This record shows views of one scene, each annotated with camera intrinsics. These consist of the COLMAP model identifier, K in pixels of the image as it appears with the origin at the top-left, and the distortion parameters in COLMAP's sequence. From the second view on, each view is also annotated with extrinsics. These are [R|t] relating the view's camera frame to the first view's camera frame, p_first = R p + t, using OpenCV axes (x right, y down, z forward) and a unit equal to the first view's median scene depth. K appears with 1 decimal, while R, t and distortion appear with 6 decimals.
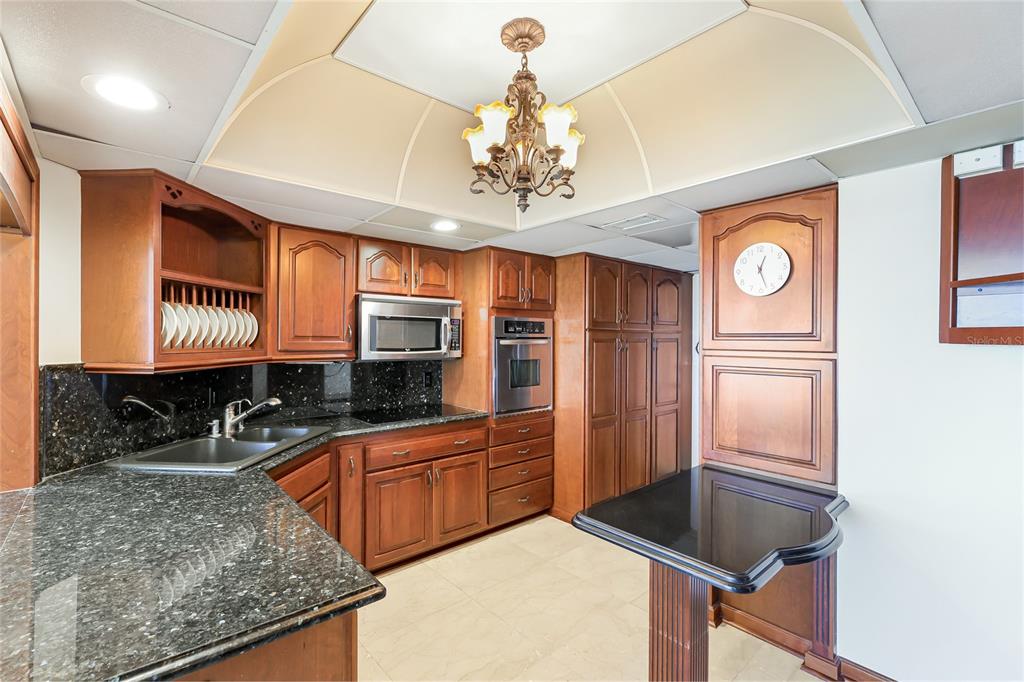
lens RADIAL K [[457.4, 0, 516.8], [0, 457.4, 340.4], [0, 0, 1]] dist [-0.000740, 0.000309]
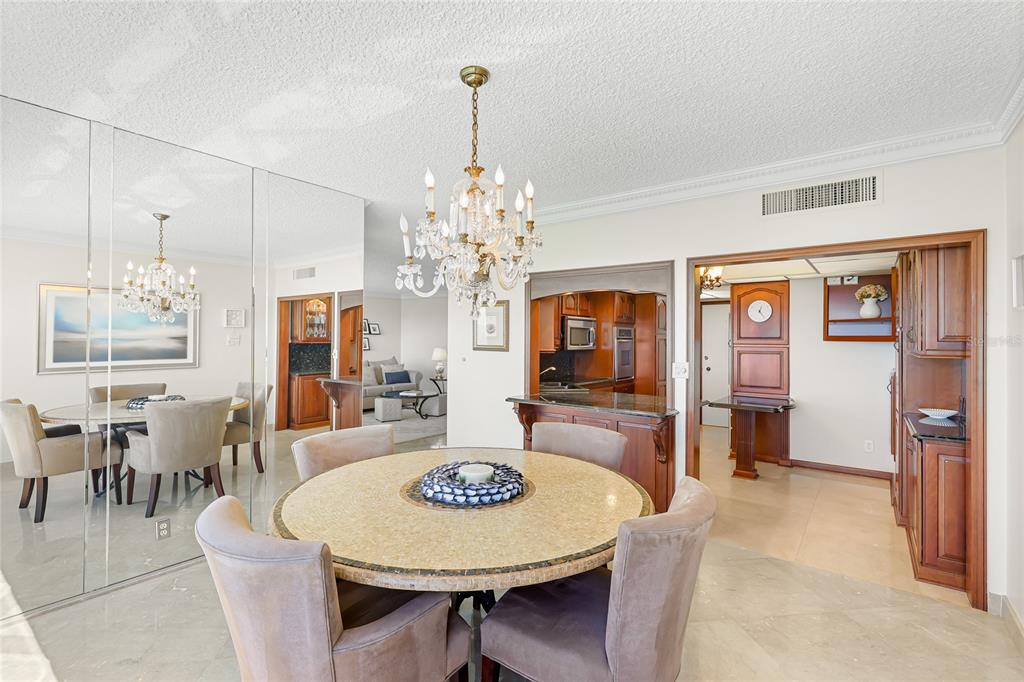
lens RADIAL K [[492.0, 0, 507.4], [0, 492.0, 336.8], [0, 0, 1]] dist [0.000676, -0.000126]
pose [[0.981868, 0.002591, 0.189550, -1.387788], [-0.001035, 0.999965, -0.008304, 0.007239], [-0.189564, 0.007958, 0.981836, -1.431090]]
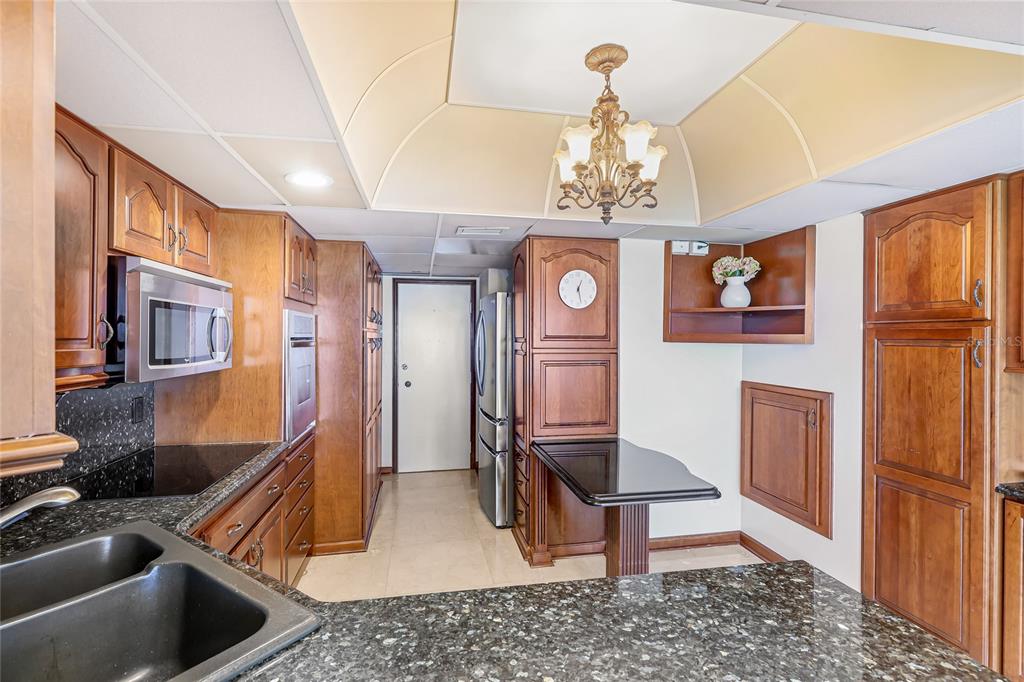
lens RADIAL K [[457.4, 0, 512.7], [0, 457.4, 338.8], [0, 0, 1]] dist [-0.000740, 0.000309]
pose [[0.503153, -0.005886, 0.864177, -0.807013], [0.000682, 0.999979, 0.006415, -0.015686], [-0.864197, -0.002639, 0.503147, 0.507234]]
